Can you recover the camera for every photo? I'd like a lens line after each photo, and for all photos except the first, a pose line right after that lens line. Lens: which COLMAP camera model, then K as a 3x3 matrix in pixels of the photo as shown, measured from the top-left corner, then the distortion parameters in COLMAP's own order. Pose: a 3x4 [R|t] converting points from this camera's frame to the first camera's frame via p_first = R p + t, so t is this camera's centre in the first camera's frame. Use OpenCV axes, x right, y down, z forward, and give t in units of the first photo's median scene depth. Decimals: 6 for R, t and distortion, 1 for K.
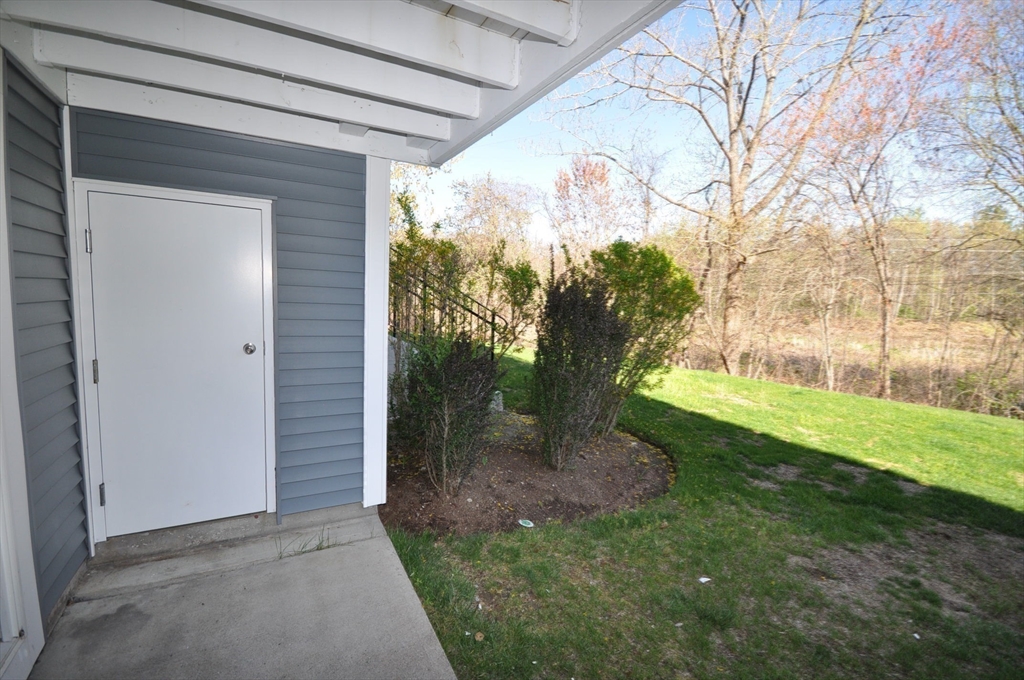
lens RADIAL K [[447.6, 0, 510.0], [0, 447.6, 340.1], [0, 0, 1]] dist [0.015725, -0.014340]
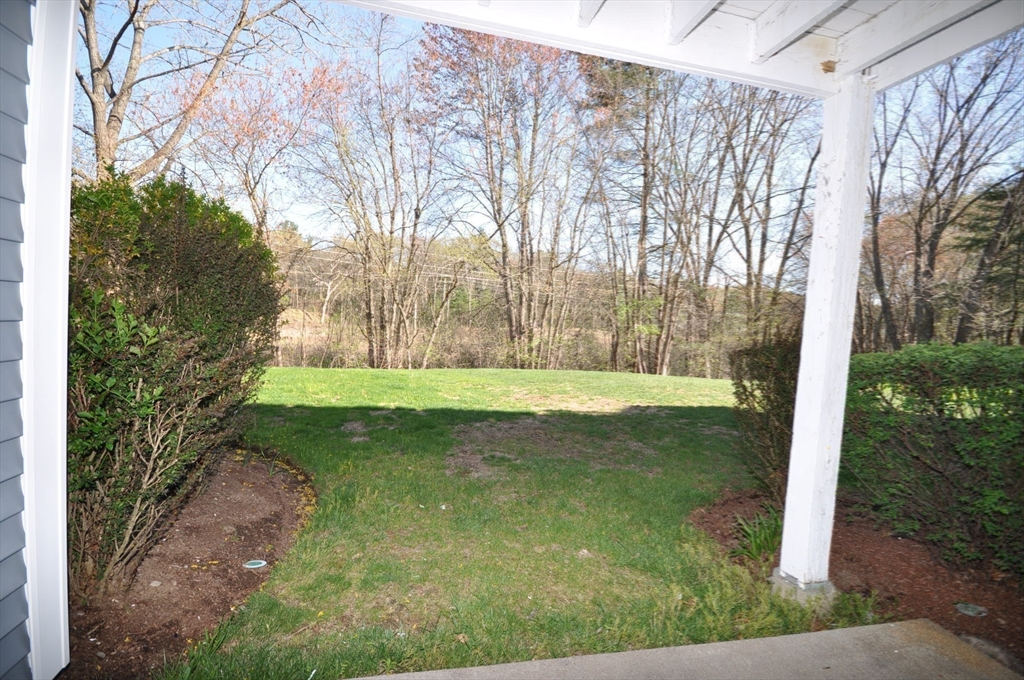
lens RADIAL K [[447.6, 0, 510.0], [0, 447.6, 340.1], [0, 0, 1]] dist [0.015725, -0.014340]
pose [[0.284836, -0.066354, 0.956277, -0.377217], [0.043267, 0.997475, 0.056325, 0.027341], [-0.957599, 0.025332, 0.286987, 0.306970]]
